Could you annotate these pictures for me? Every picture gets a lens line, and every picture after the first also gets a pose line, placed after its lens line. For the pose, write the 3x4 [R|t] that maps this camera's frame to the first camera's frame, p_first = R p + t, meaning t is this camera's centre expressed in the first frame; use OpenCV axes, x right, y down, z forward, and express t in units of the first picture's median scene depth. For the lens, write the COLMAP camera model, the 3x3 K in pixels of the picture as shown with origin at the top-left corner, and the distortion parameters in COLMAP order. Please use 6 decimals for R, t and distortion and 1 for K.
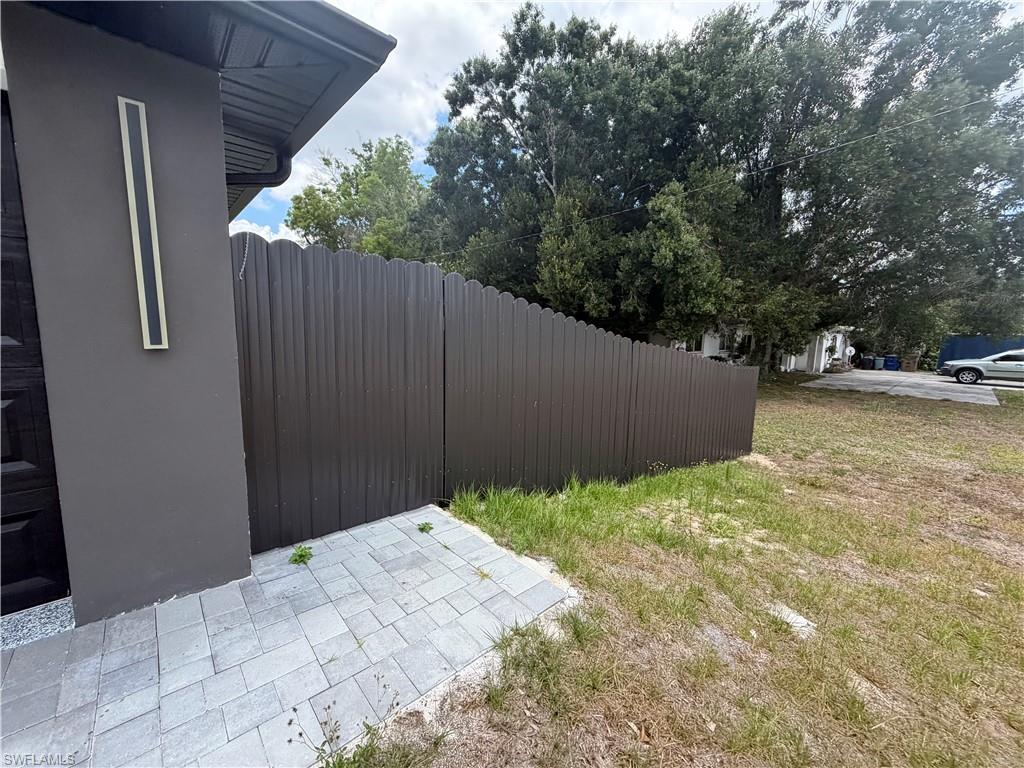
lens RADIAL K [[405.7, 0, 510.4], [0, 405.7, 380.8], [0, 0, 1]] dist [-0.000050, 0.000036]
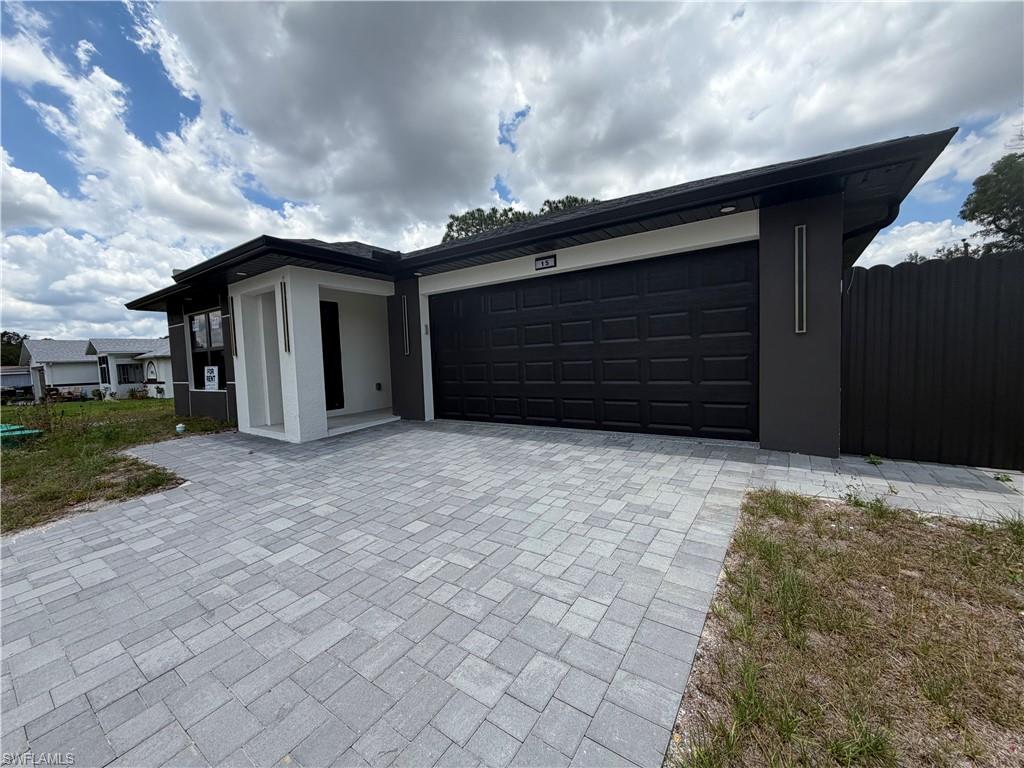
lens RADIAL K [[405.7, 0, 510.4], [0, 405.7, 380.8], [0, 0, 1]] dist [-0.000050, 0.000036]
pose [[0.228869, 0.029916, -0.972997, 0.773509], [-0.084032, 0.996404, 0.010870, 0.246519], [0.969823, 0.079275, 0.230560, -0.855240]]
